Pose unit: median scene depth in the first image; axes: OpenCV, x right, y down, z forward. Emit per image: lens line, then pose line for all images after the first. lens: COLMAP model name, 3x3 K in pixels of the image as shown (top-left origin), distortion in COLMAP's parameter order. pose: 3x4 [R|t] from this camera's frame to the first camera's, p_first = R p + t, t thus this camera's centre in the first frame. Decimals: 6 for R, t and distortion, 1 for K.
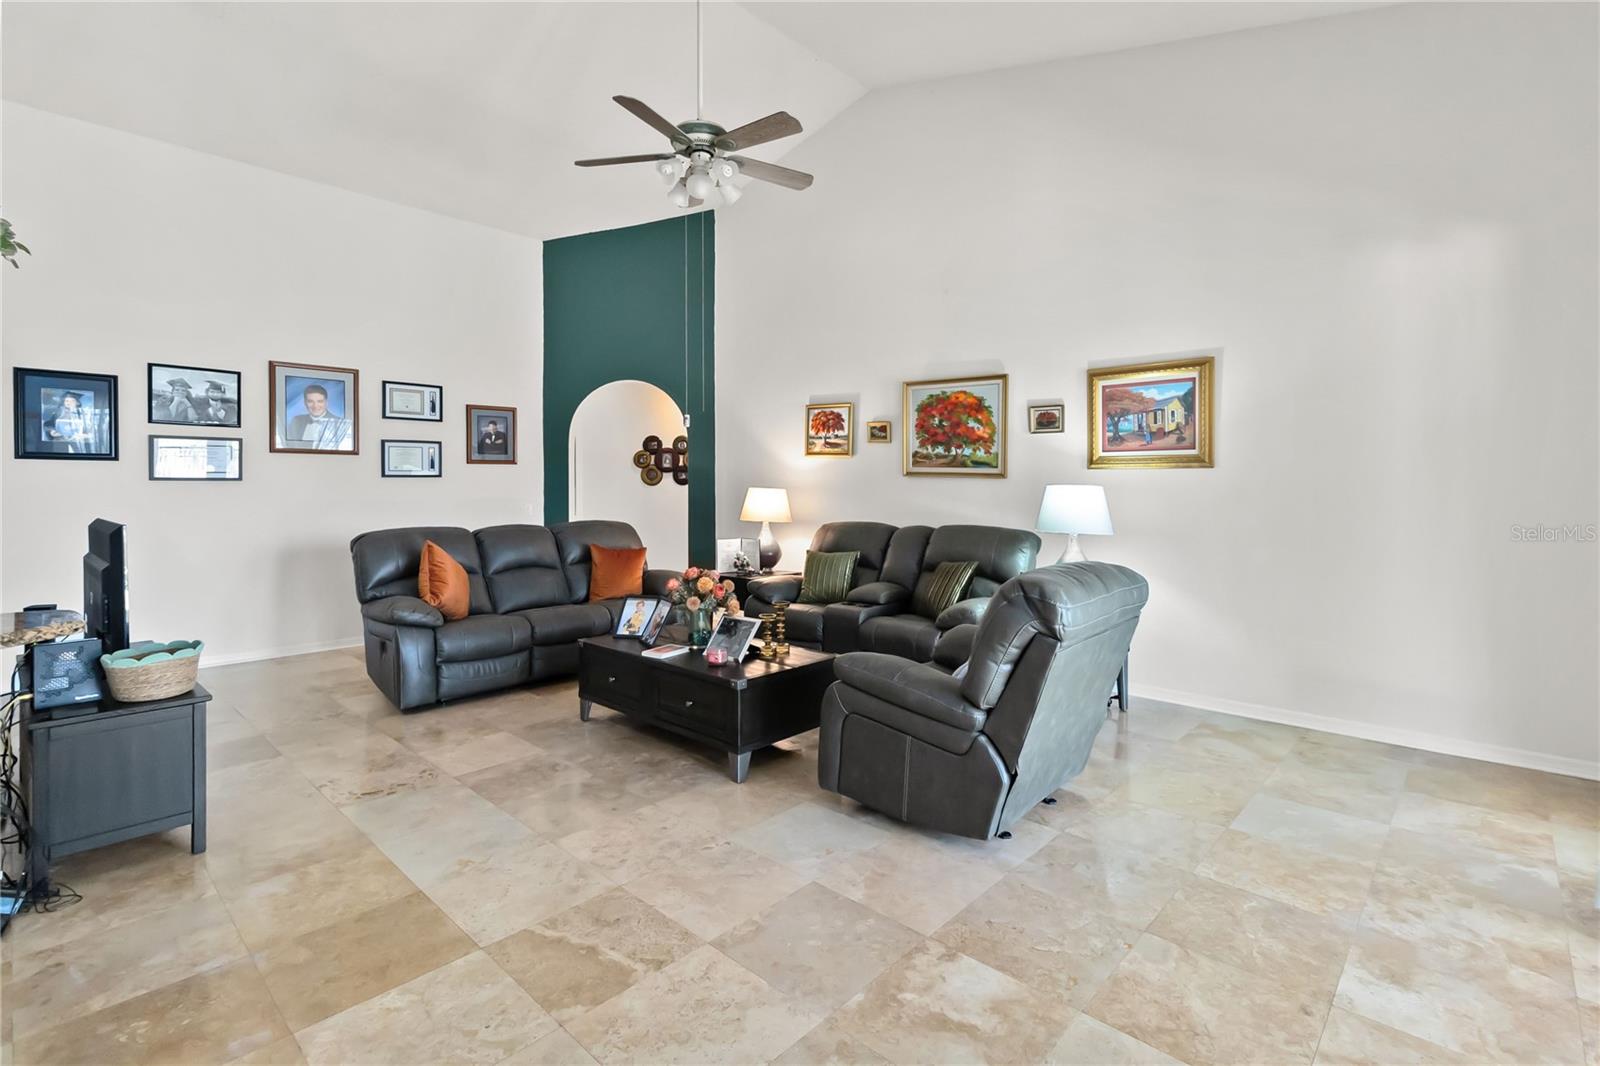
lens RADIAL K [[749.5, 0, 804.1], [0, 749.5, 477.6], [0, 0, 1]] dist [0.000495, 0.000099]
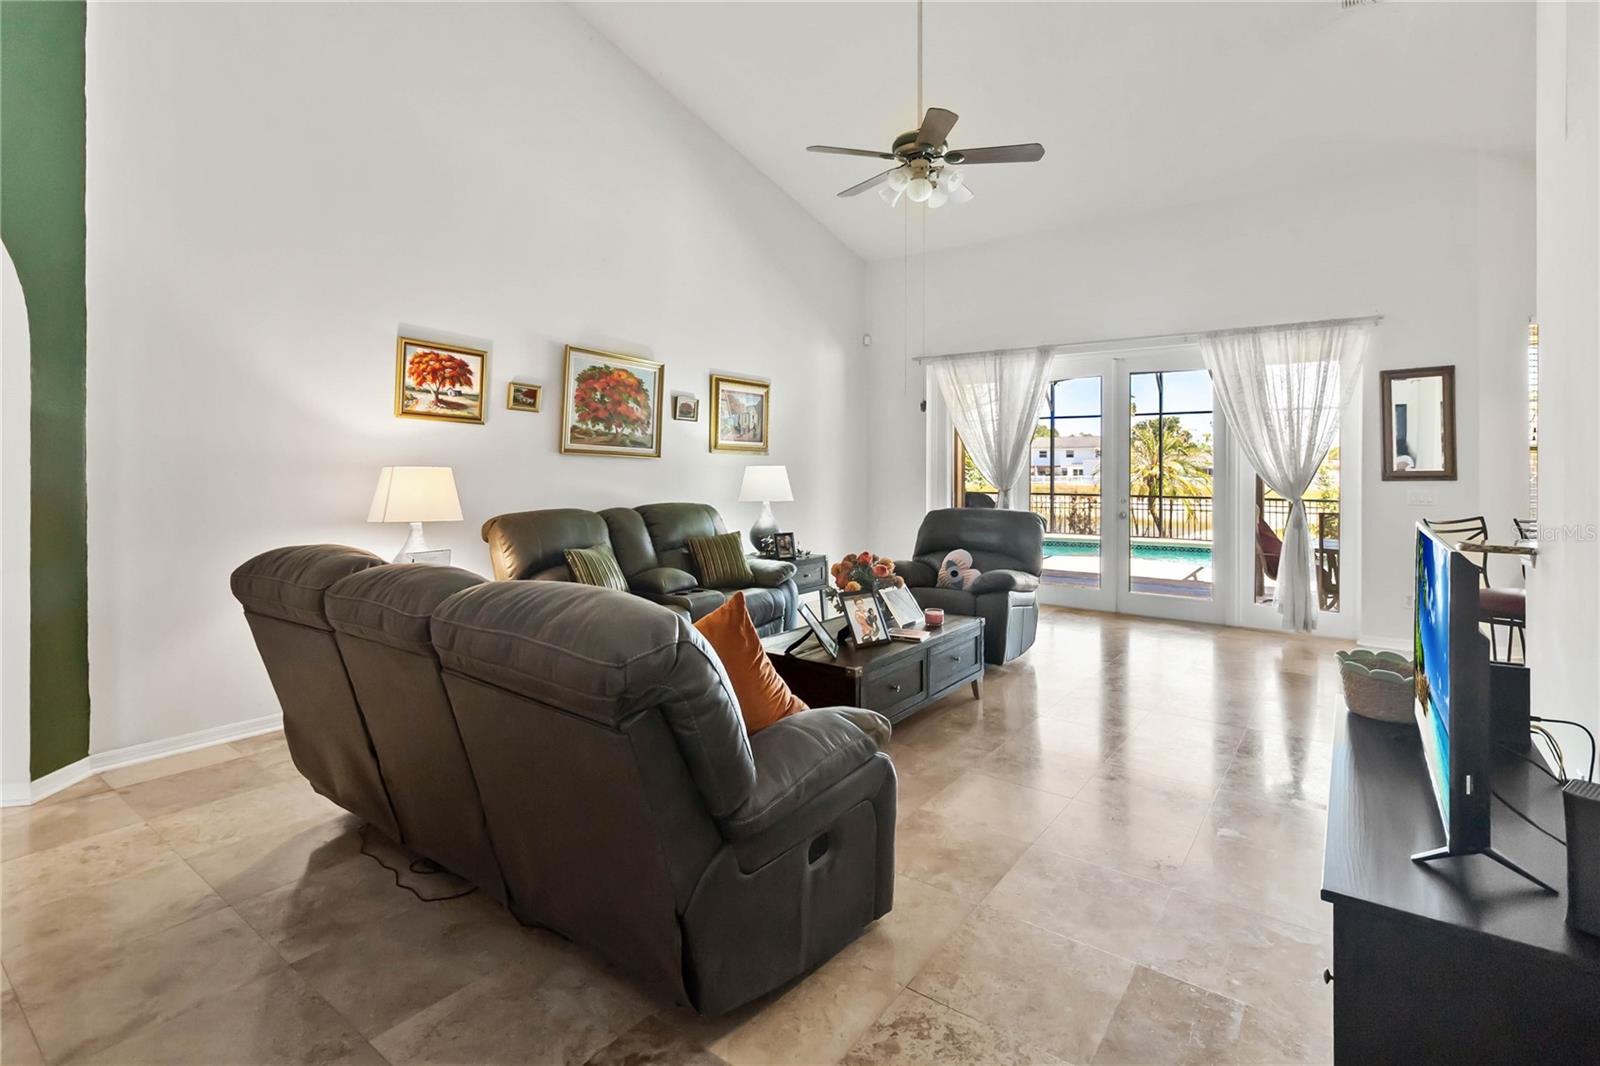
lens RADIAL K [[771.4, 0, 791.8], [0, 771.4, 487.0], [0, 0, 1]] dist [-0.000293, -0.000811]
pose [[-0.120406, -0.022462, 0.992471, -0.794250], [-0.013440, 0.999689, 0.020994, 0.014884], [-0.992634, -0.010811, -0.120670, 0.860164]]
